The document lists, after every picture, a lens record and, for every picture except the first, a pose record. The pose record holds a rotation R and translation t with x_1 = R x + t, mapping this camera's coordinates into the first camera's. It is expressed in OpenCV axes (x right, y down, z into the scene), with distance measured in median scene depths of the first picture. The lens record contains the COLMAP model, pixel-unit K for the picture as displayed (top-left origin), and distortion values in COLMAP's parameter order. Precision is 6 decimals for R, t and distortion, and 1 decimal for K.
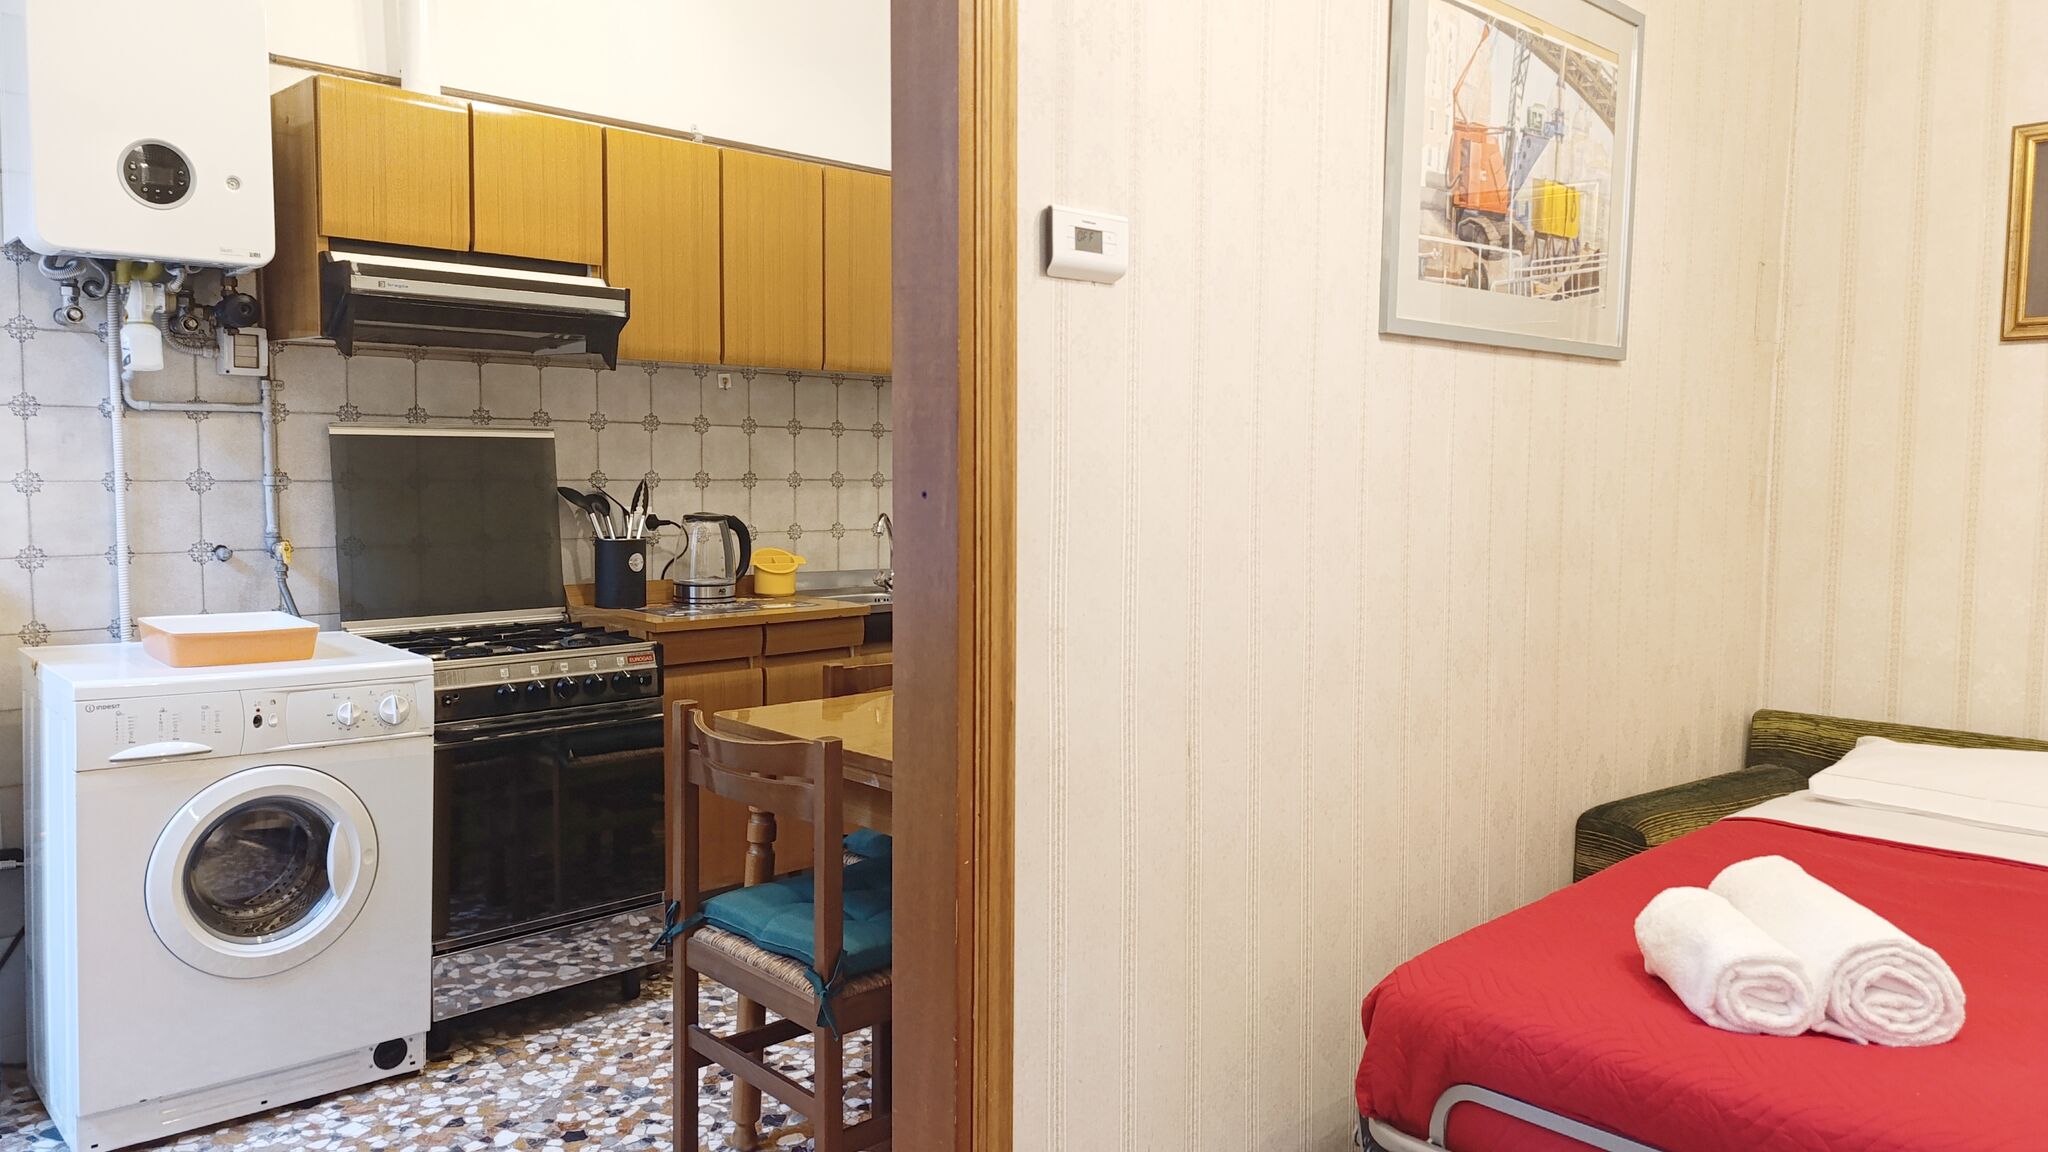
lens RADIAL K [[1400.8, 0, 1026.9], [0, 1400.8, 564.4], [0, 0, 1]] dist [0.044764, -0.052424]
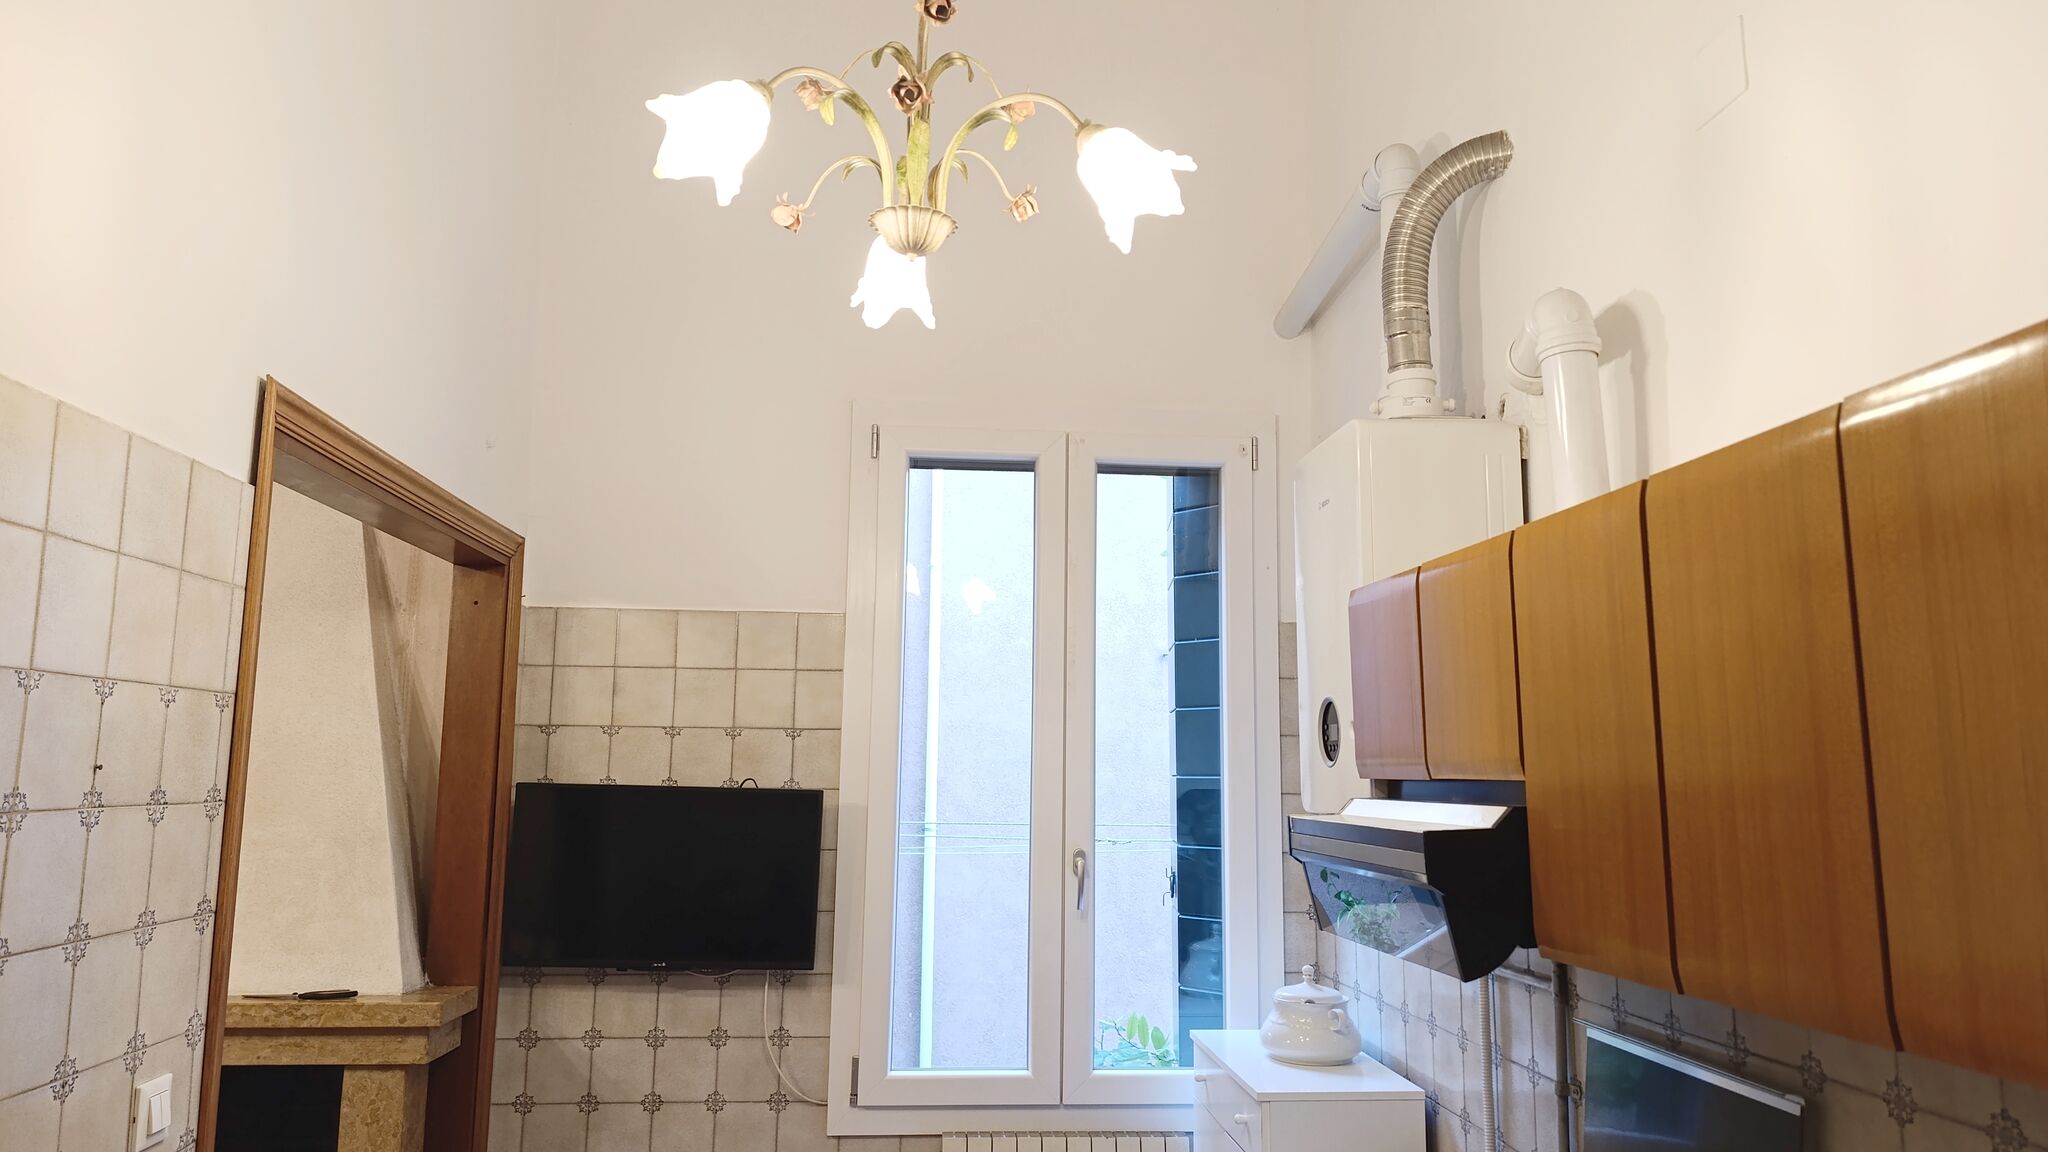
lens RADIAL K [[1406.6, 0, 1030.0], [0, 1406.6, 568.8], [0, 0, 1]] dist [0.038456, -0.044810]
pose [[-0.613081, -0.126859, -0.779768, 0.278588], [-0.072459, 0.991892, -0.104400, -0.253770], [0.786690, -0.007505, -0.617302, 1.351469]]
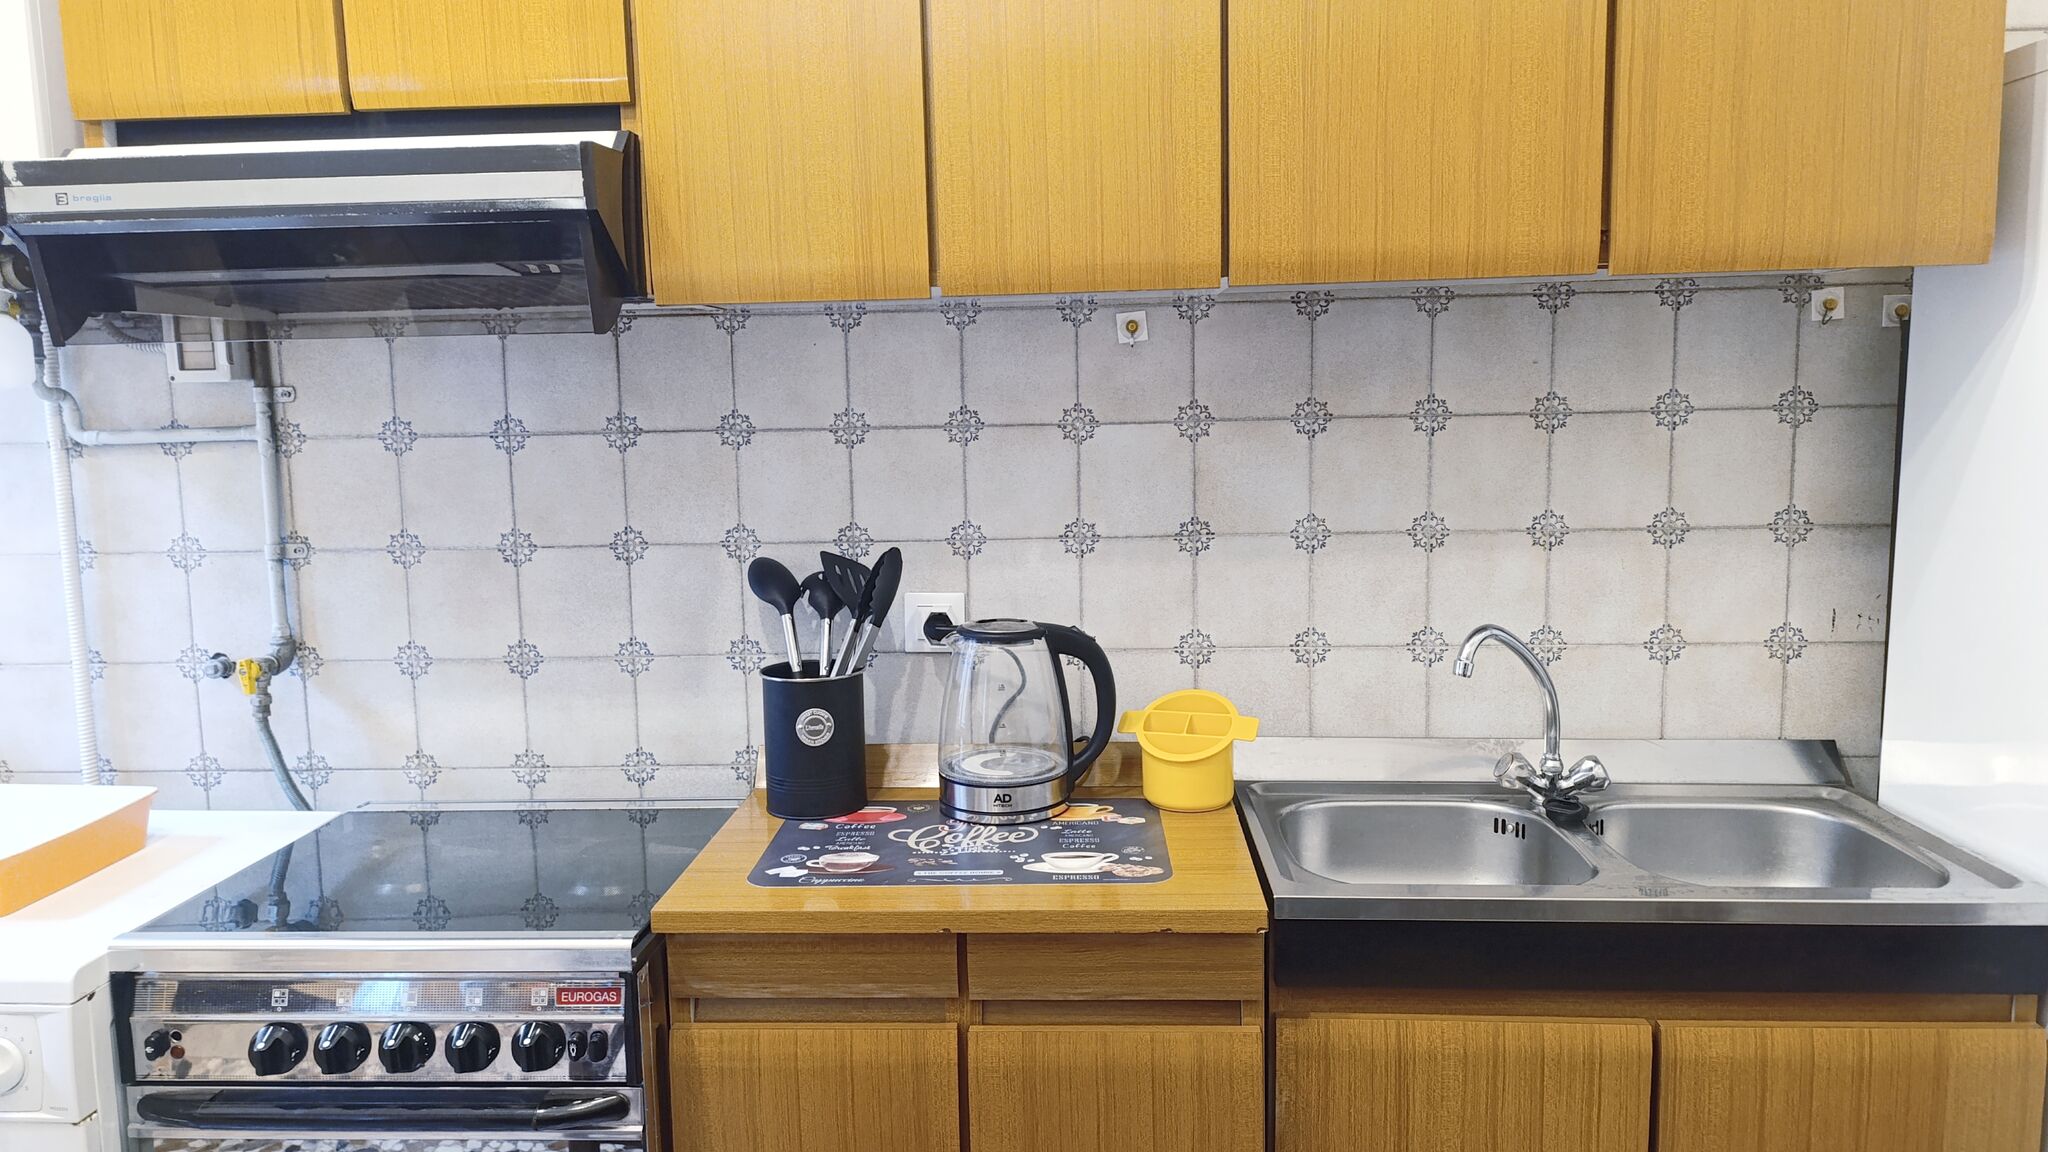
lens RADIAL K [[1400.8, 0, 1026.9], [0, 1400.8, 564.4], [0, 0, 1]] dist [0.044764, -0.052424]
pose [[0.690250, 0.059392, -0.721129, 0.141243], [-0.026128, 0.998021, 0.057188, -0.105625], [0.723099, -0.020632, 0.690436, 0.883914]]
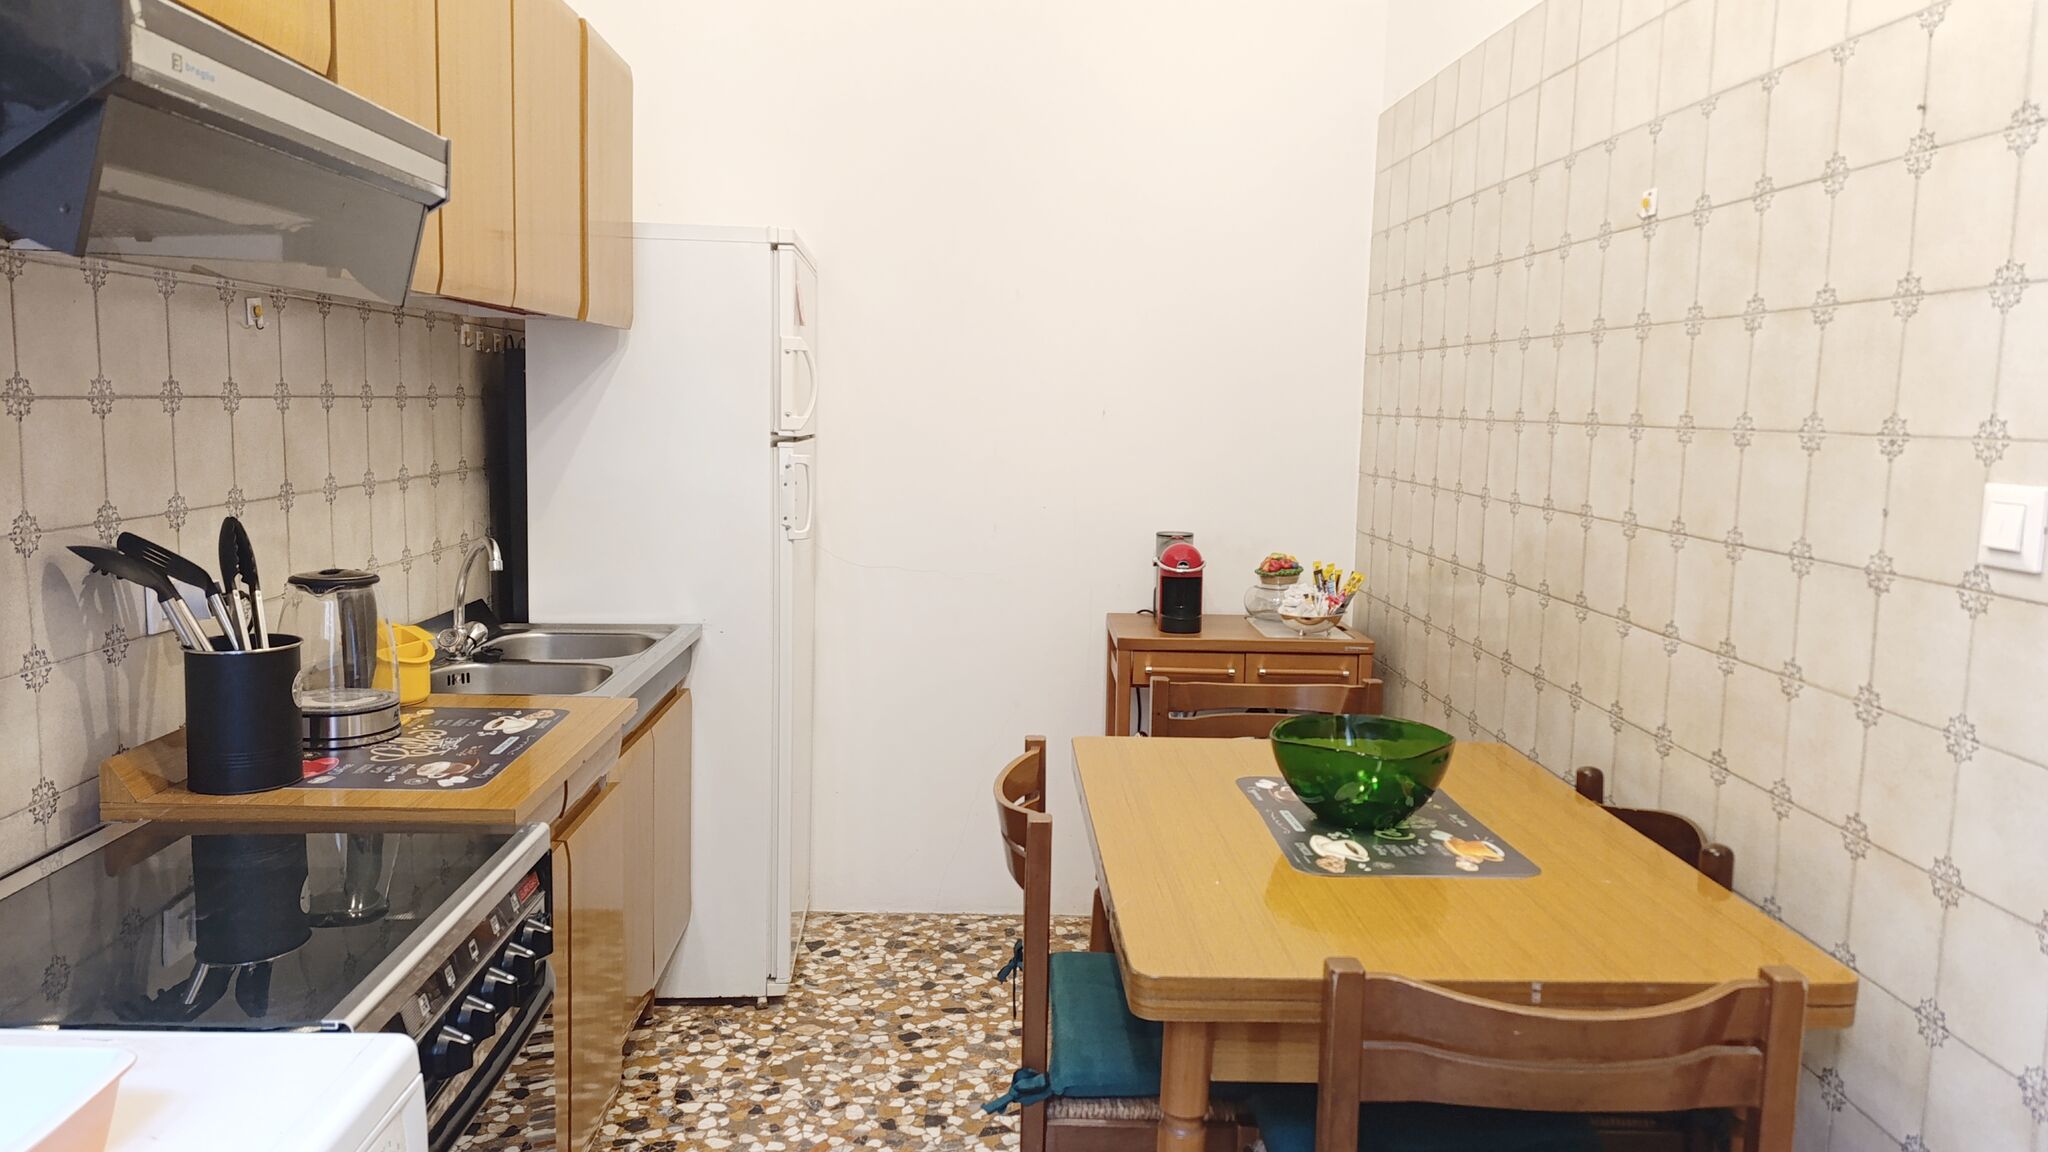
lens RADIAL K [[1395.5, 0, 1032.8], [0, 1395.5, 564.8], [0, 0, 1]] dist [0.048118, -0.054841]
pose [[0.654719, -0.085024, 0.751076, -0.584033], [0.040711, 0.996178, 0.077282, -0.088891], [-0.754776, -0.020021, 0.655677, 0.588946]]
